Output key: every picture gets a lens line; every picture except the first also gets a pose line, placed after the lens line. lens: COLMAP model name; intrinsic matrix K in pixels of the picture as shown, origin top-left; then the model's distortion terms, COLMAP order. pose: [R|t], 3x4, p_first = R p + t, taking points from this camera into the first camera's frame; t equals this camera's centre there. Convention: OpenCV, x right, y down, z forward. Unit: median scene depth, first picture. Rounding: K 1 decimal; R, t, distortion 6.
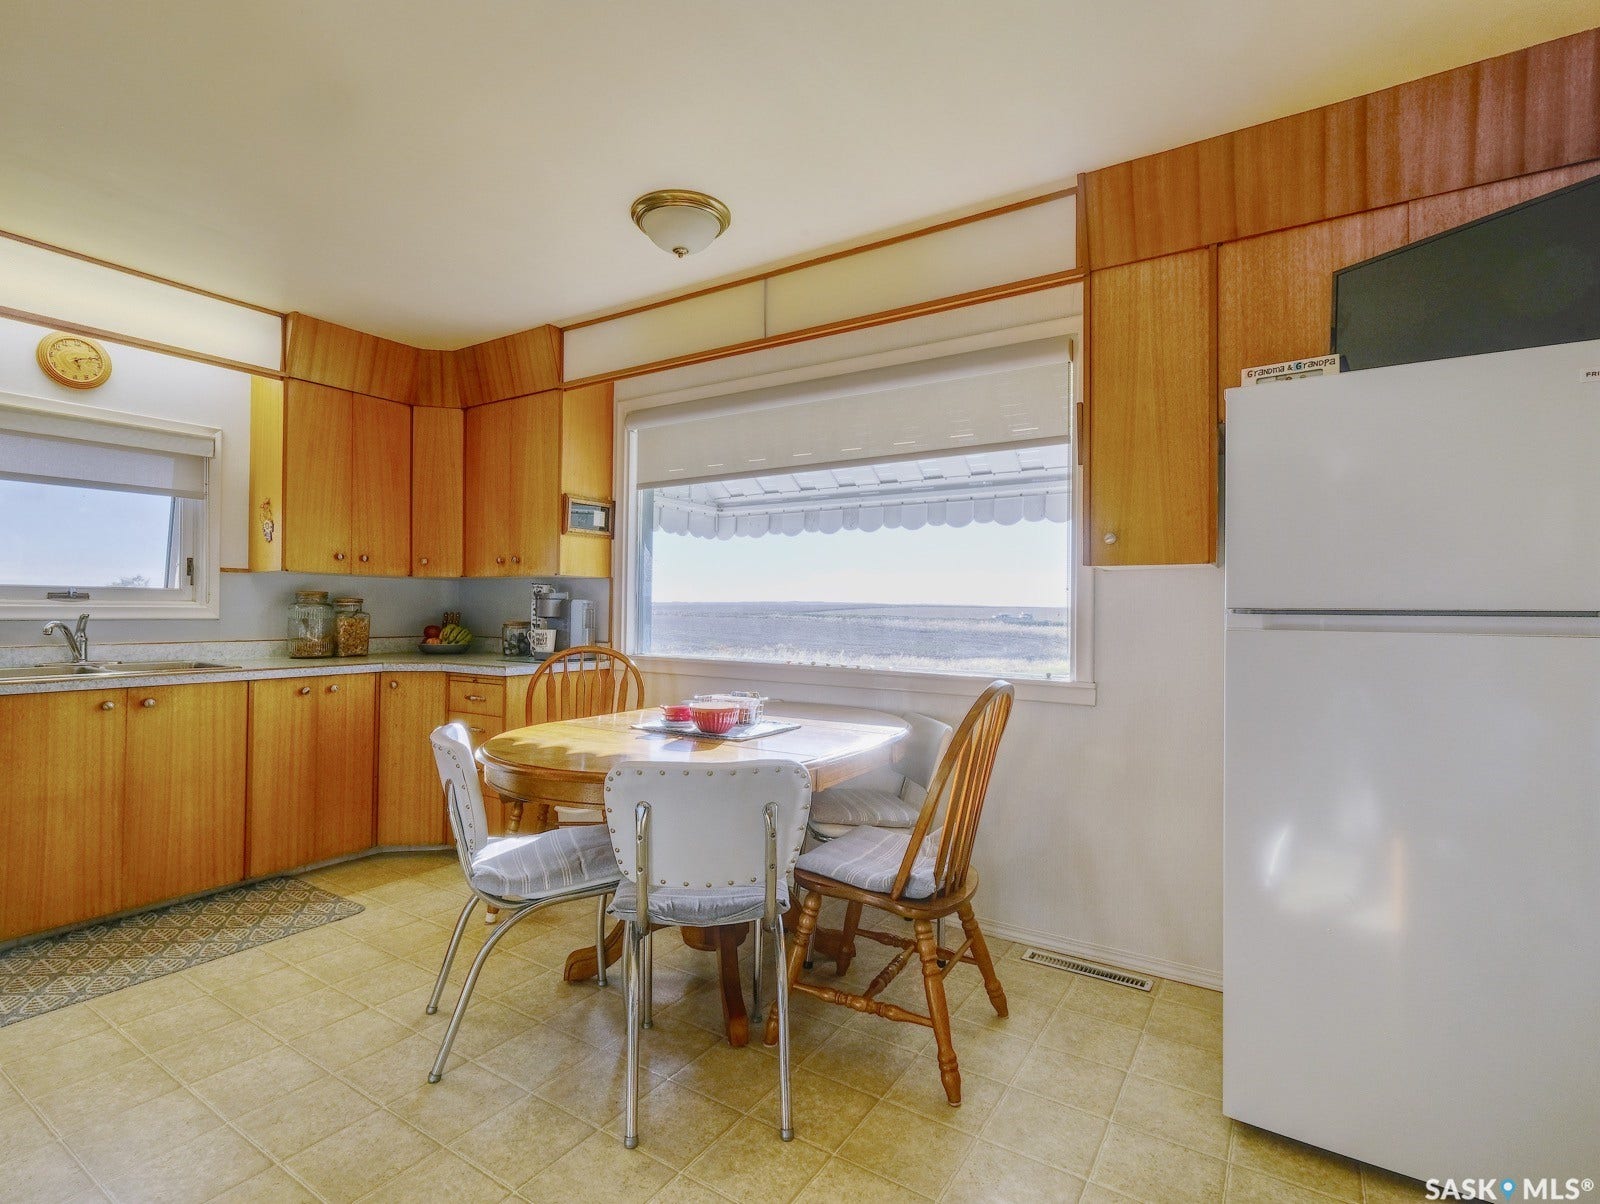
lens RADIAL K [[789.8, 0, 768.2], [0, 789.8, 598.3], [0, 0, 1]] dist [-0.002418, 0.000454]
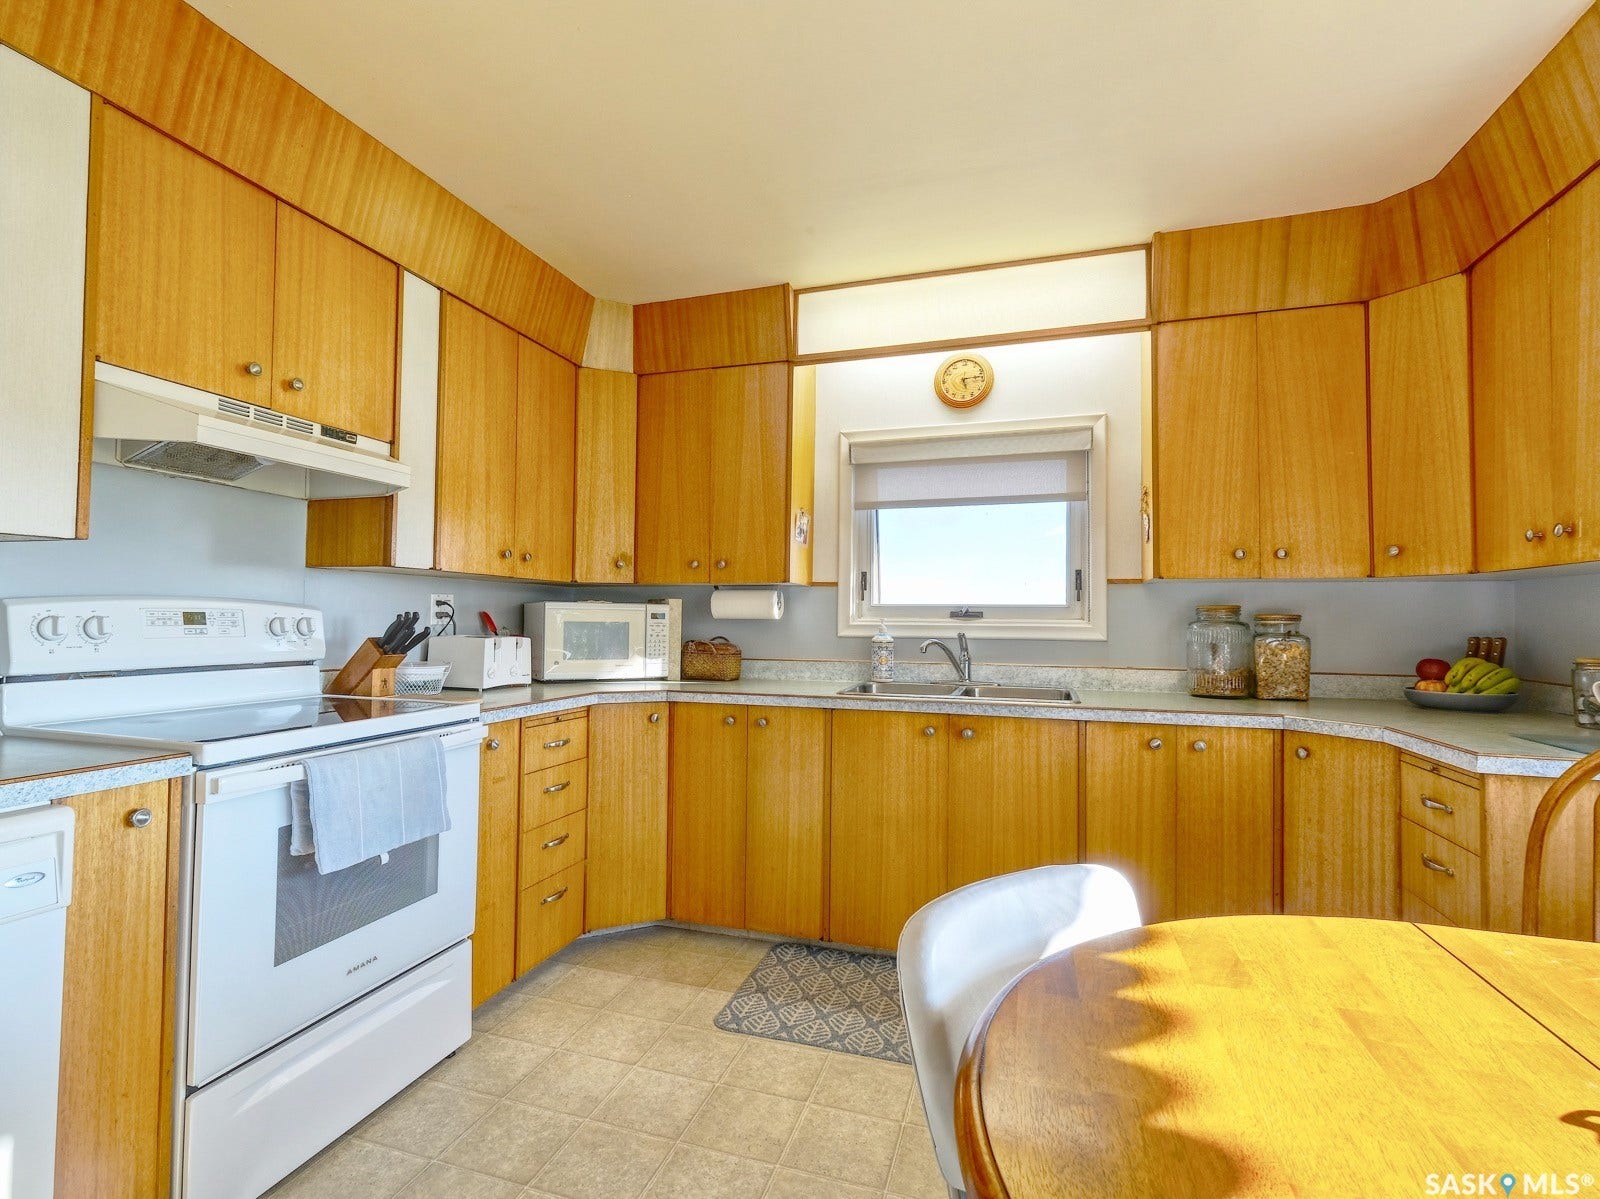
lens RADIAL K [[789.8, 0, 768.2], [0, 789.8, 595.8], [0, 0, 1]] dist [-0.002418, 0.000454]
pose [[0.258369, -0.034444, -0.965432, 0.017481], [0.006237, 0.999403, -0.033987, 0.004910], [0.966026, 0.002760, 0.258430, 0.439122]]
